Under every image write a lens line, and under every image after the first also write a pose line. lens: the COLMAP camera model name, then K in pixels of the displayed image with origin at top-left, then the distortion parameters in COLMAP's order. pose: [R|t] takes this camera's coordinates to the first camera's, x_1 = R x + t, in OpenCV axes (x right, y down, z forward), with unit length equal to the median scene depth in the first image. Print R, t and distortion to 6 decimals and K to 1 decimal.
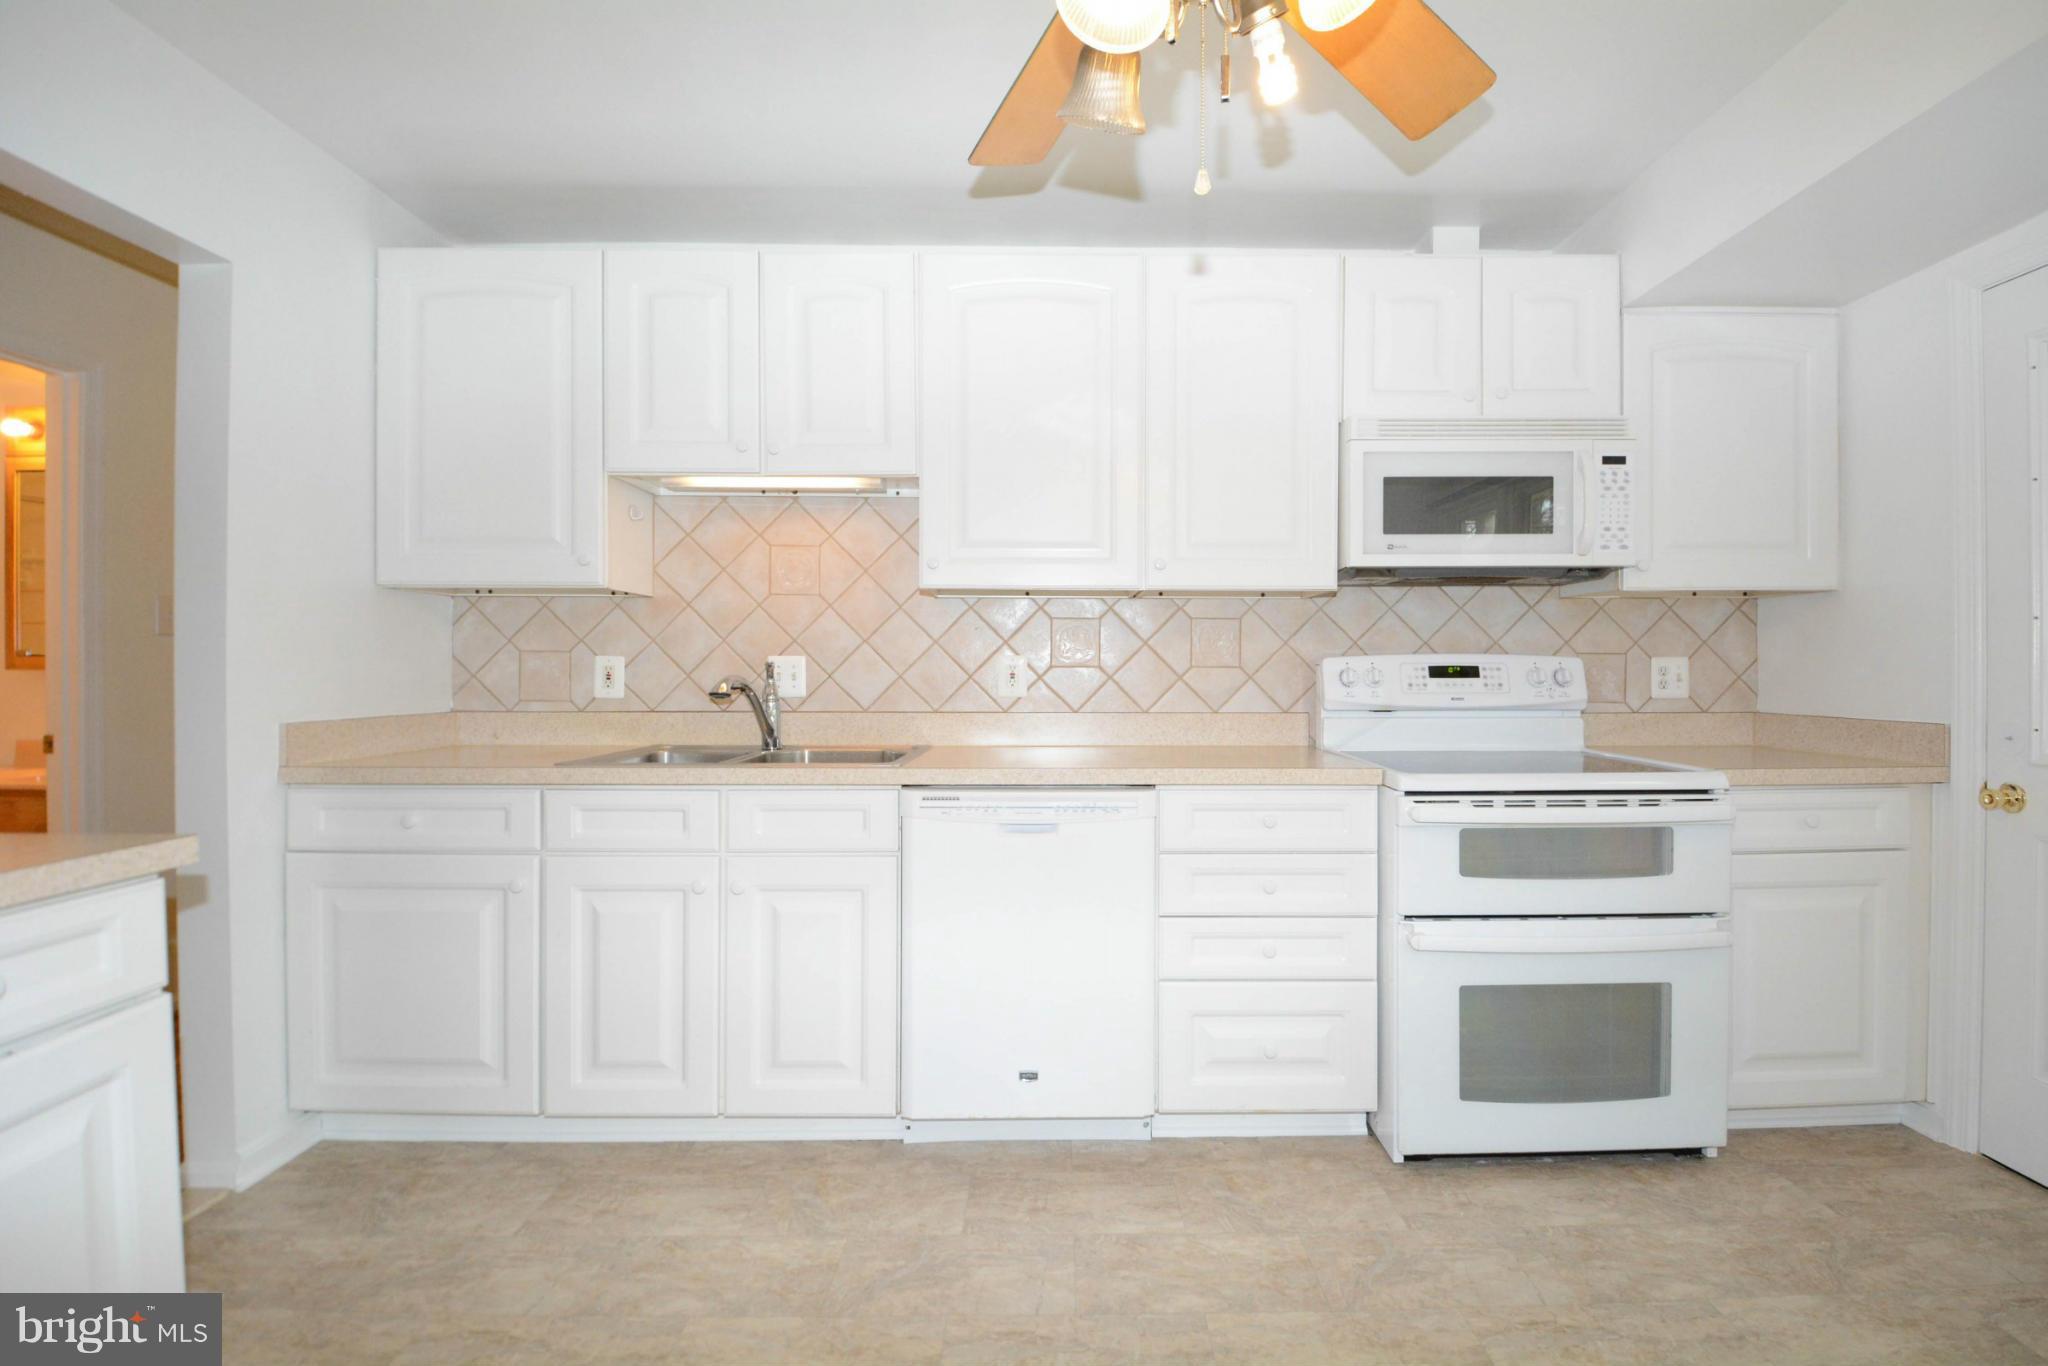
lens RADIAL K [[898.0, 0, 1066.7], [0, 898.0, 665.3], [0, 0, 1]] dist [0.016747, -0.022852]
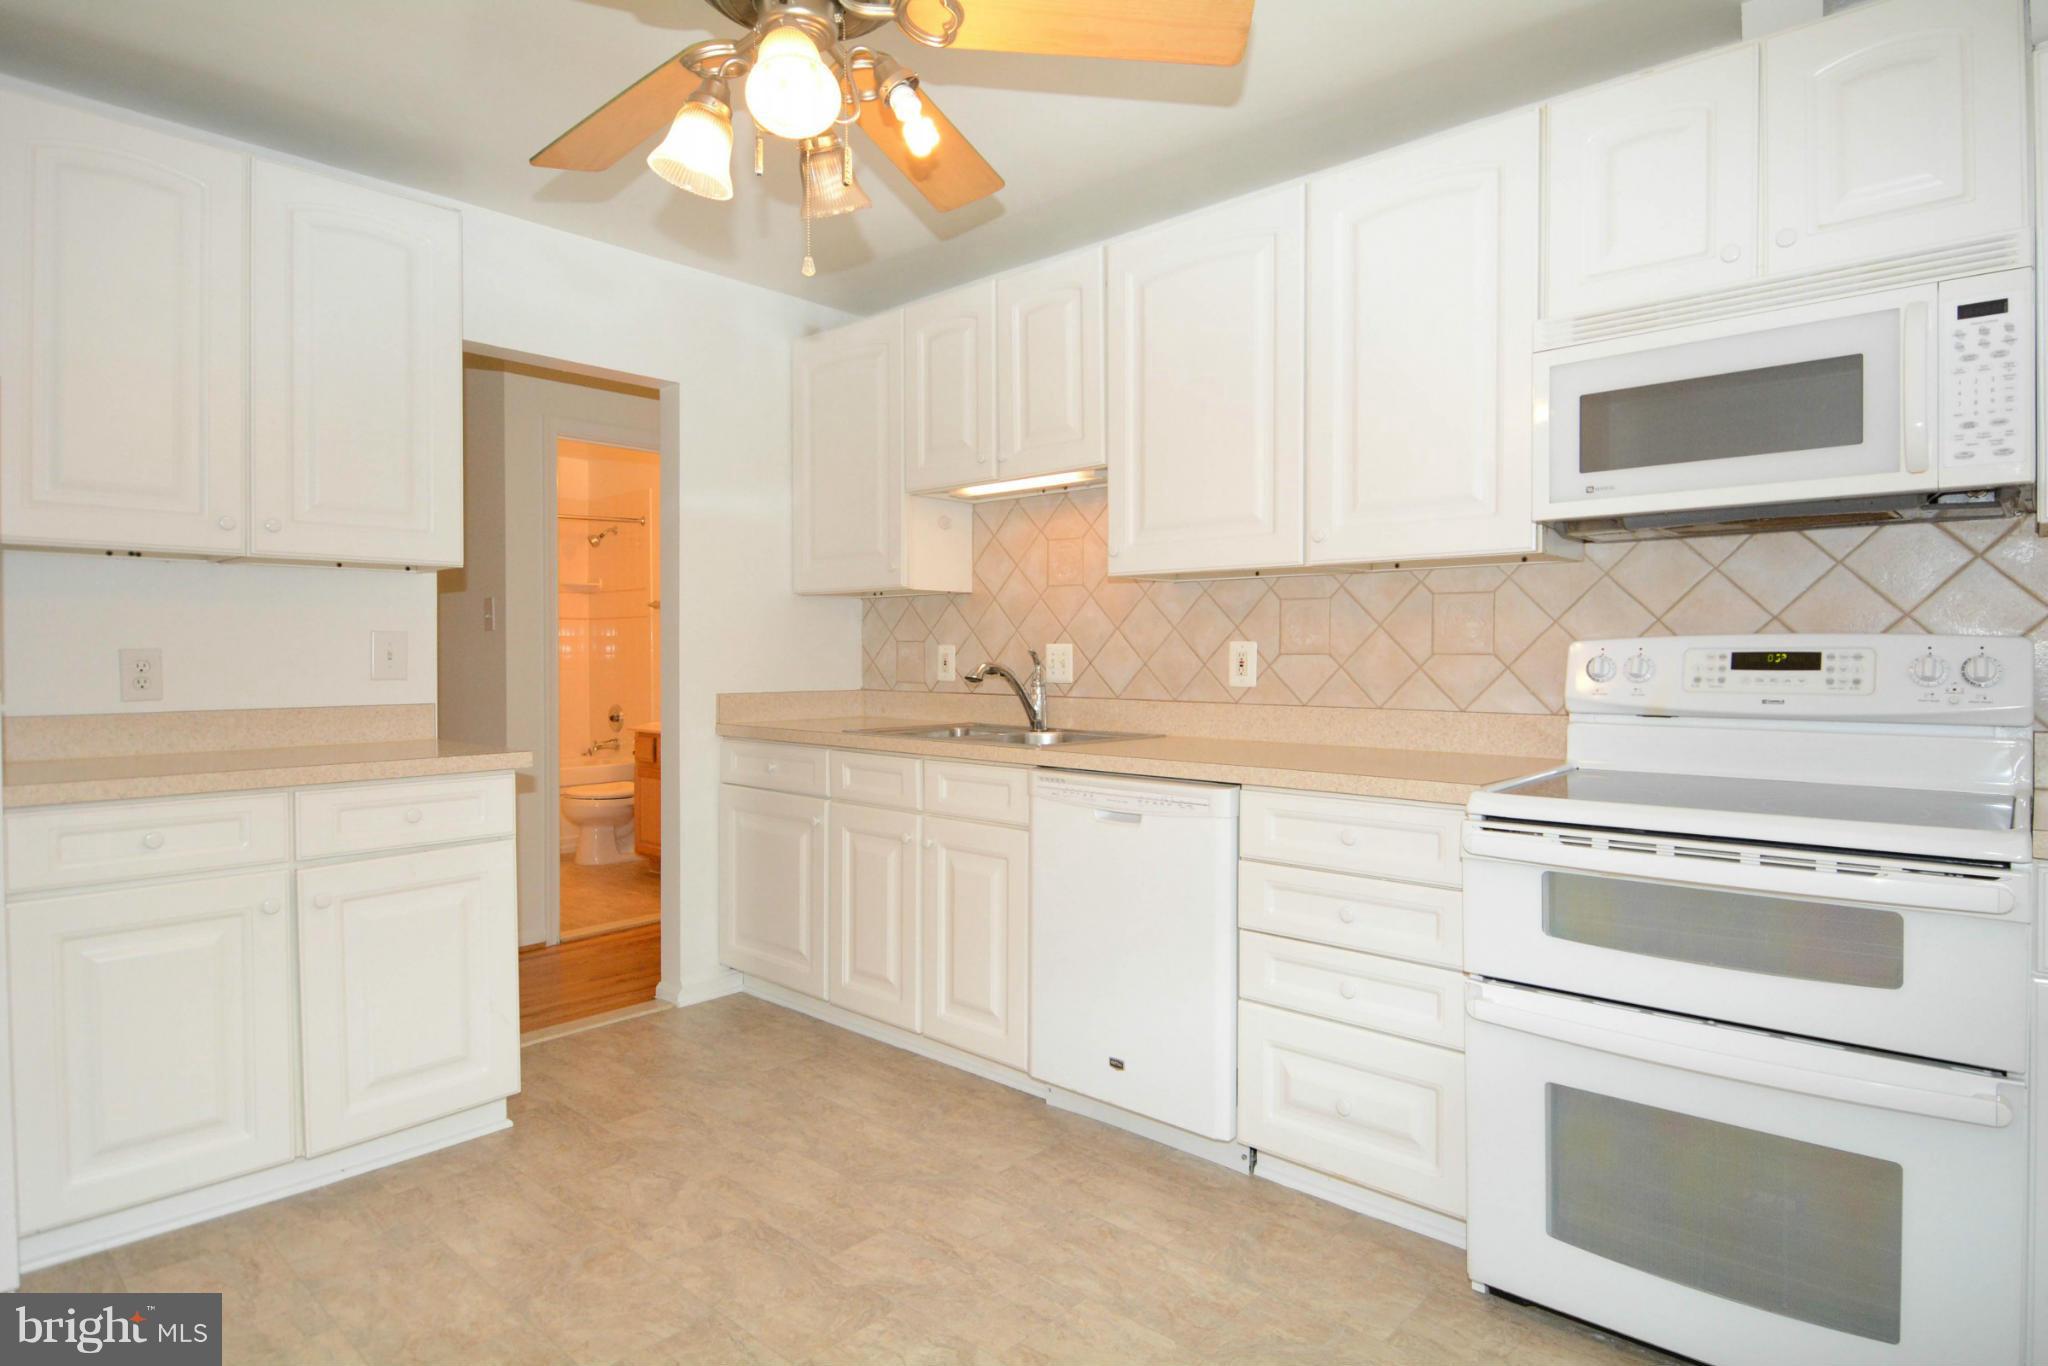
lens RADIAL K [[1098.0, 0, 1055.9], [0, 1098.0, 653.2], [0, 0, 1]] dist [0.026256, -0.033374]
pose [[0.741388, -0.001325, -0.671075, 0.640055], [0.002692, 0.999996, 0.001000, -0.000795], [0.671071, -0.002548, 0.741389, 0.043356]]
